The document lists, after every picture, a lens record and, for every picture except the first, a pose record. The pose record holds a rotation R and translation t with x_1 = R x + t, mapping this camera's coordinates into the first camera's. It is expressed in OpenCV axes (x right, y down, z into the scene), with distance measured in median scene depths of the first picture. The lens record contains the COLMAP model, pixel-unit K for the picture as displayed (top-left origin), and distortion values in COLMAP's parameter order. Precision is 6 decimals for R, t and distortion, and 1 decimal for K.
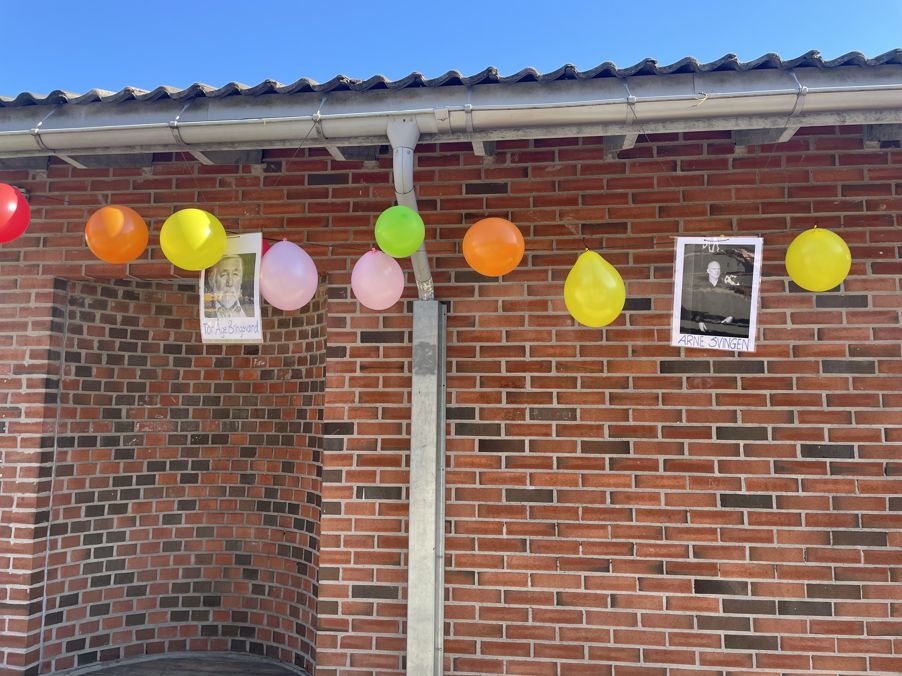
lens RADIAL K [[686.2, 0, 451.5], [0, 686.2, 304.9], [0, 0, 1]] dist [0.058468, -0.036189]
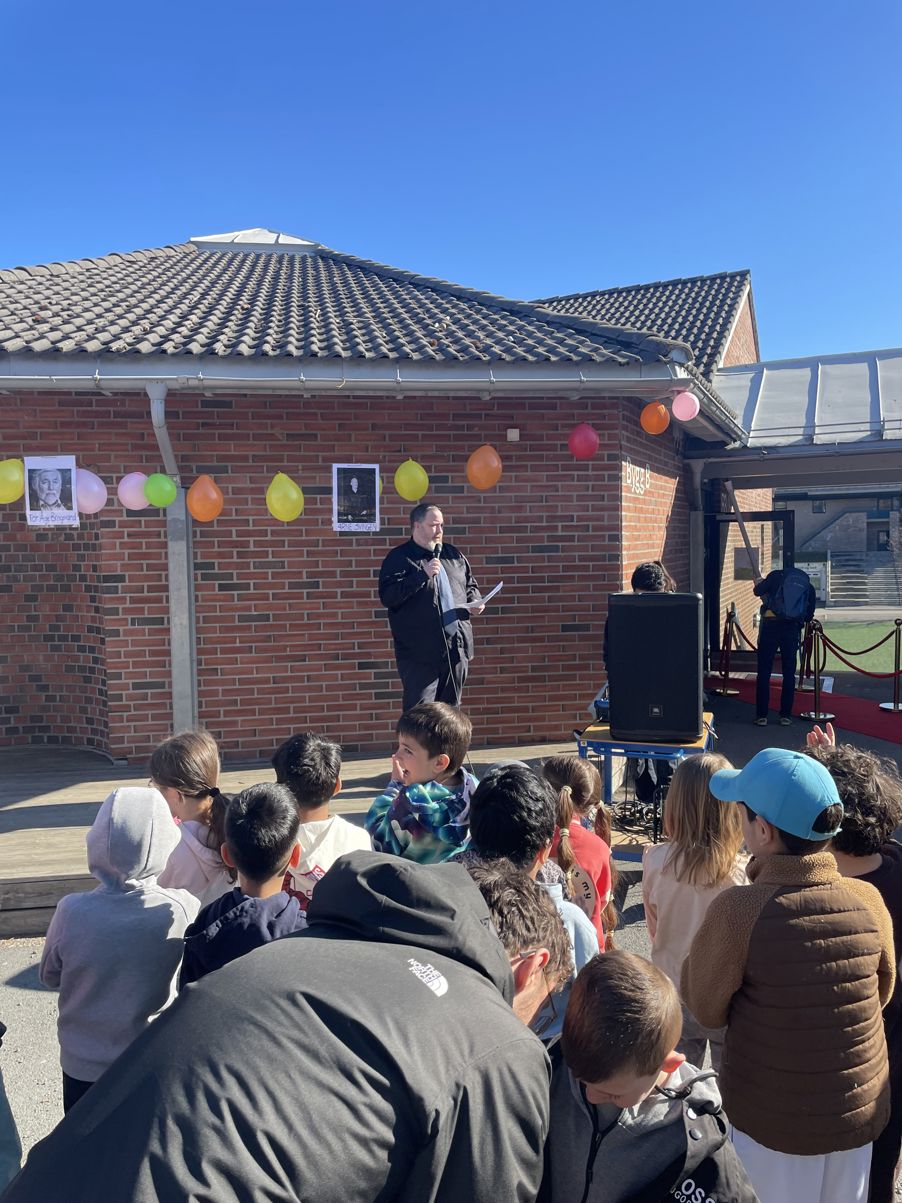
lens RADIAL K [[915.2, 0, 454.1], [0, 915.2, 597.8], [0, 0, 1]] dist [0.058468, -0.036189]
pose [[0.963982, -0.039259, 0.263053, 0.008384], [-0.019025, 0.976334, 0.215431, -0.206408], [-0.265285, -0.212676, 0.940422, -0.985998]]
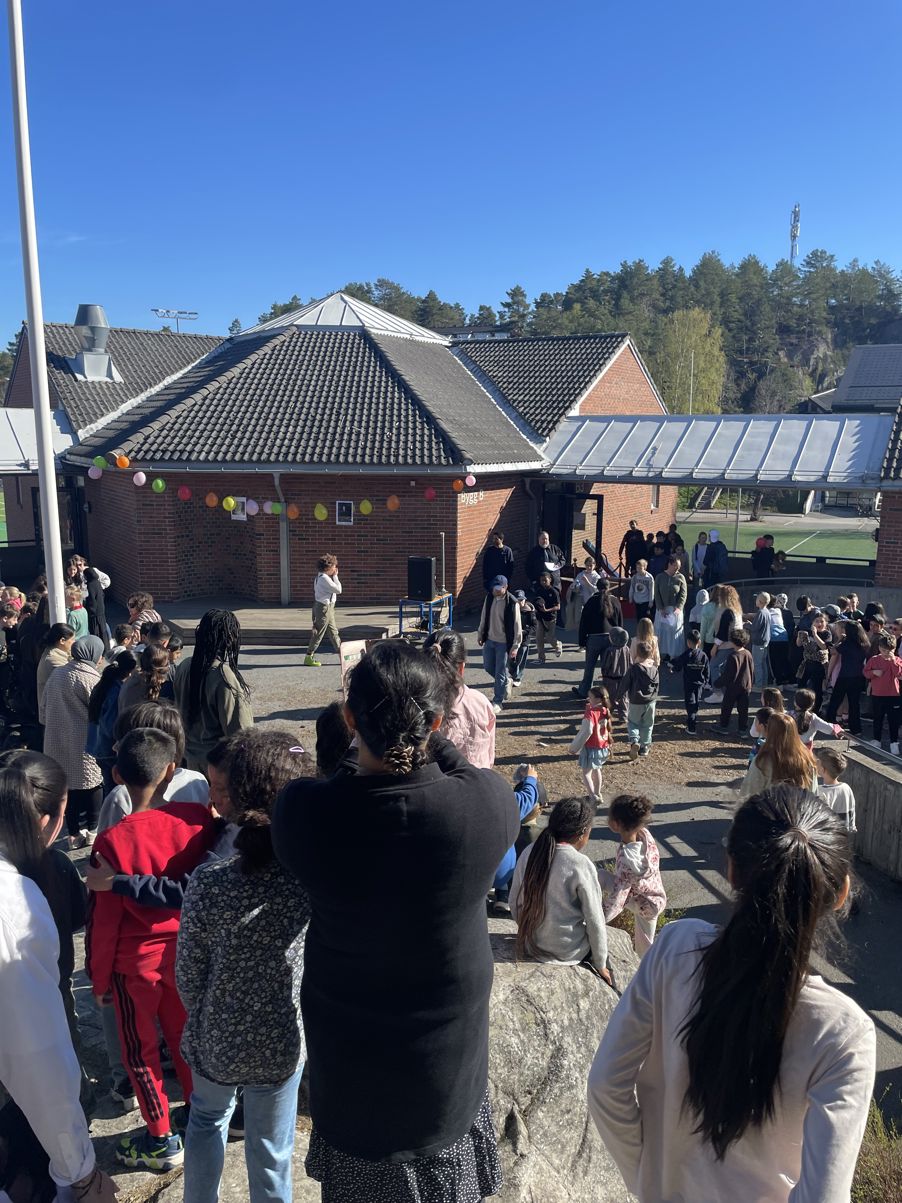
lens RADIAL K [[915.2, 0, 451.1], [0, 915.2, 599.8], [0, 0, 1]] dist [0.058468, -0.036189]
pose [[0.988869, -0.024019, 0.146836, 0.125971], [-0.028583, 0.937836, 0.345900, -1.286682], [-0.146017, -0.346247, 0.926710, -4.032981]]
